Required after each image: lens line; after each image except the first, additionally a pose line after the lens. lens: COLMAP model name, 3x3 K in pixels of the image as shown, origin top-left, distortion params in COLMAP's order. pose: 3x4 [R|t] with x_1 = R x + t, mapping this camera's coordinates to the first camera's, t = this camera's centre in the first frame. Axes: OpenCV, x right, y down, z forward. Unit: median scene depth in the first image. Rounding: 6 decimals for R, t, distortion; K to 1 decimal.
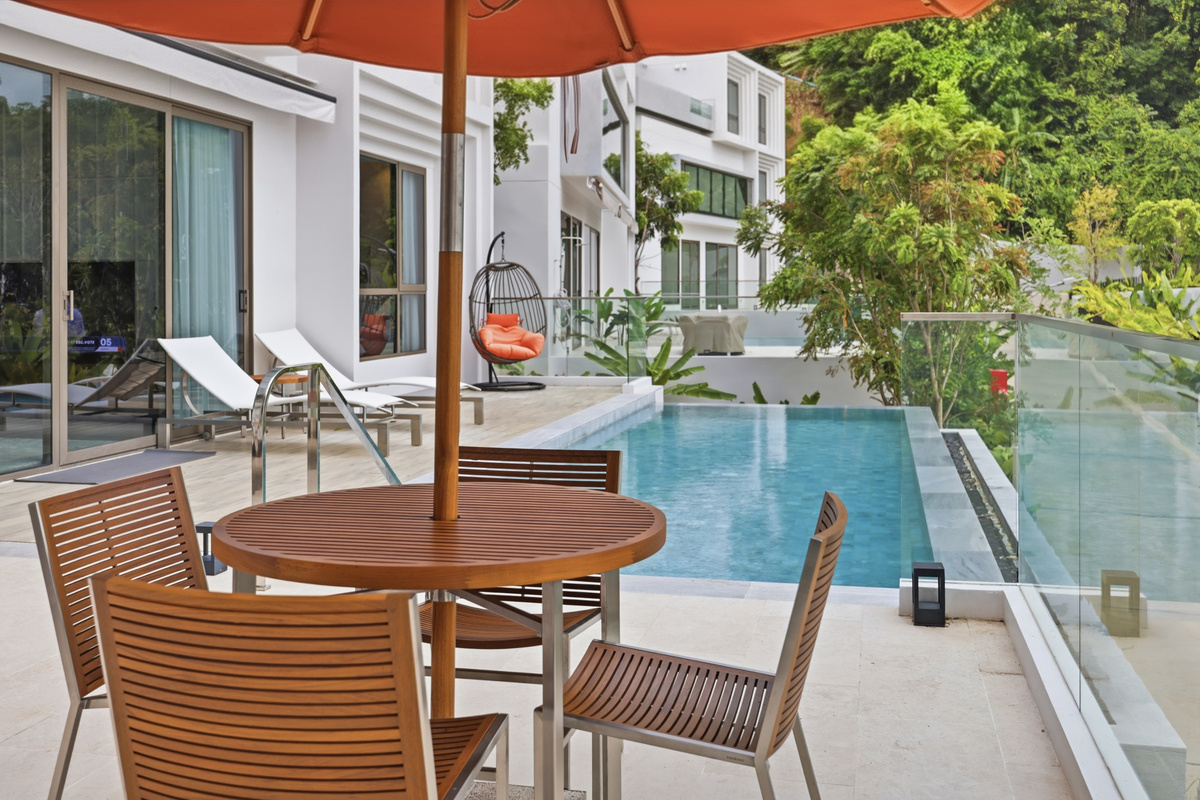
lens RADIAL K [[1114.1, 0, 694.2], [0, 1114.1, 349.0], [0, 0, 1]] dist [0.006064, 0.002177]
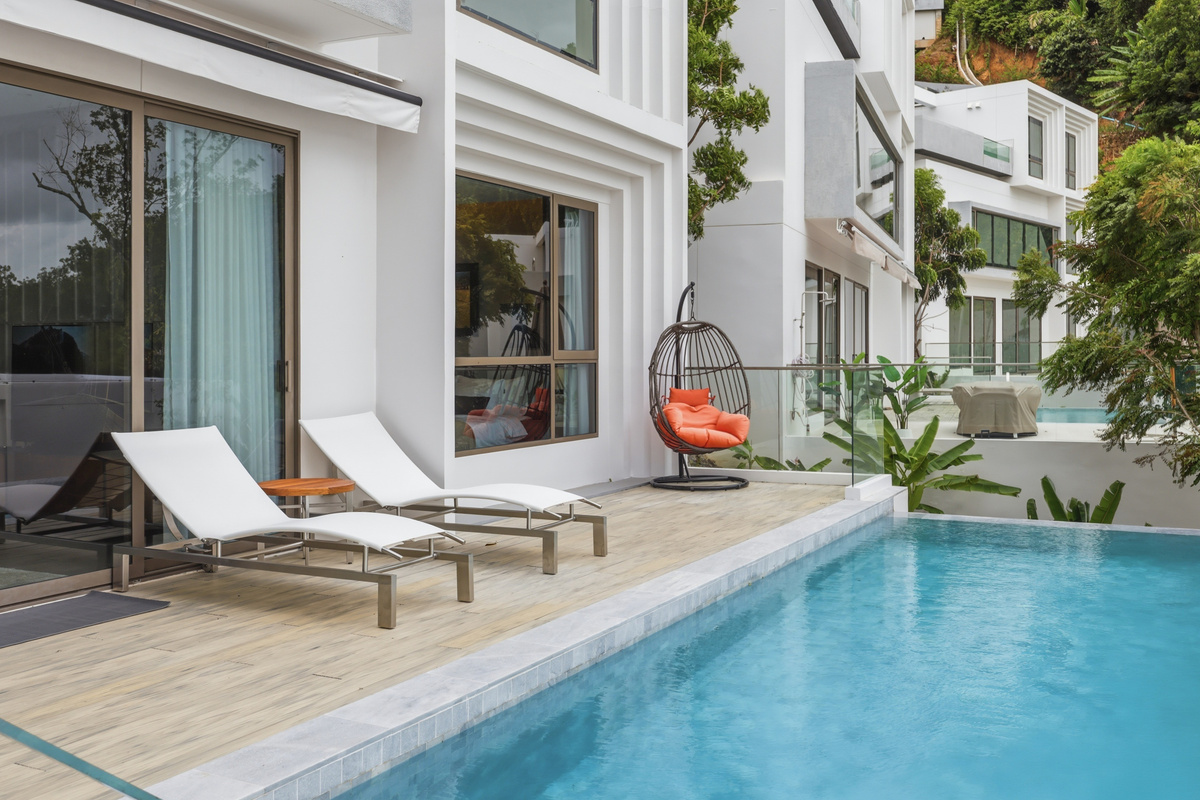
lens RADIAL K [[1114.1, 0, 694.2], [0, 1114.1, 349.0], [0, 0, 1]] dist [0.006064, 0.002177]
pose [[0.963627, 0.003252, -0.267231, 0.026614], [-0.017693, 0.998509, -0.051648, -0.014586], [0.266664, 0.054498, 0.962247, 0.195407]]
